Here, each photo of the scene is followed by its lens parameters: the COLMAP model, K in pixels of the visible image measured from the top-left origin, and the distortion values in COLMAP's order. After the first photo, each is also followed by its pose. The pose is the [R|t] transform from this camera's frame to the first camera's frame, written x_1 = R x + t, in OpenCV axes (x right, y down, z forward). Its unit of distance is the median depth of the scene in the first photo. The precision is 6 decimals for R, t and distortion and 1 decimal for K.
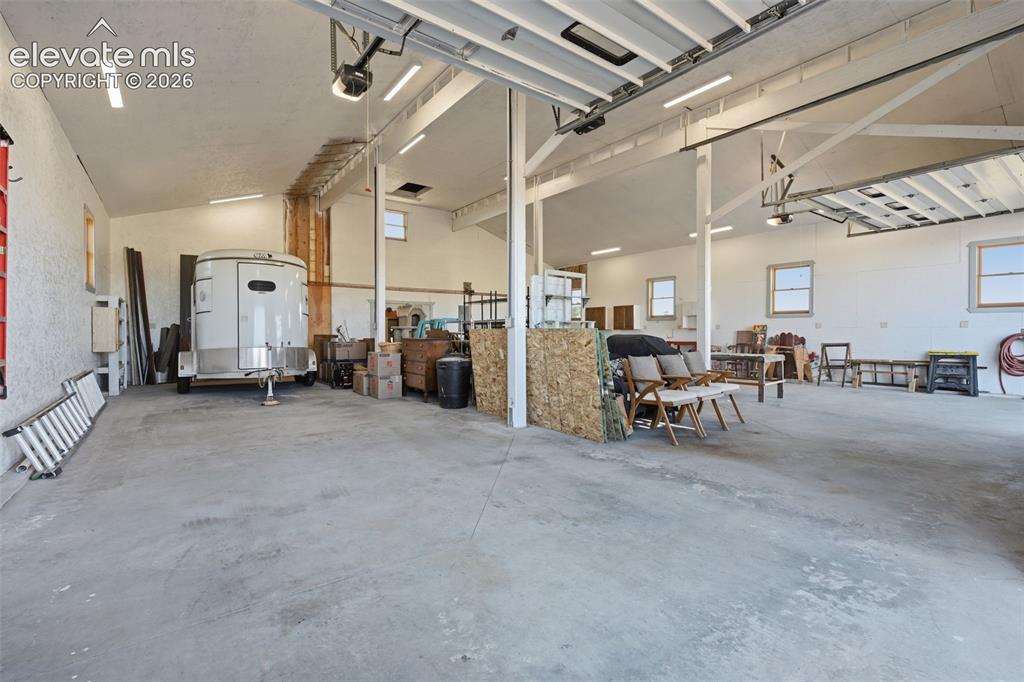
lens RADIAL K [[465.2, 0, 513.5], [0, 465.2, 337.6], [0, 0, 1]] dist [-0.000569, -0.000018]
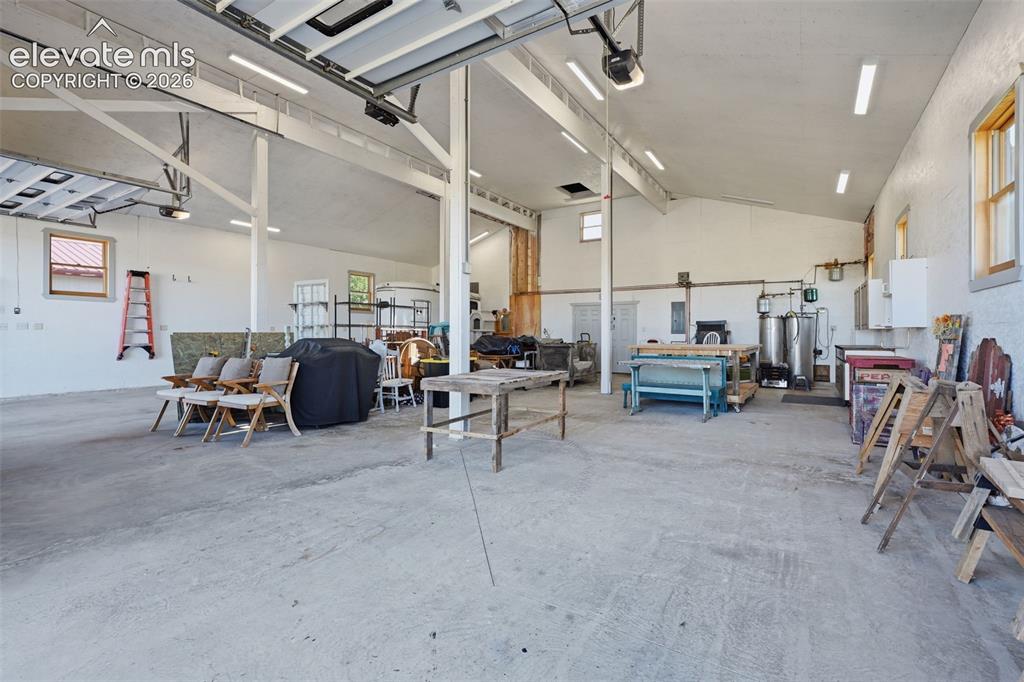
lens RADIAL K [[465.2, 0, 513.5], [0, 465.2, 337.8], [0, 0, 1]] dist [-0.000569, -0.000018]
pose [[-0.357348, -0.003699, 0.933964, -0.657649], [0.012580, 0.999882, 0.008774, -0.003537], [-0.933887, 0.014884, -0.357259, 0.889954]]
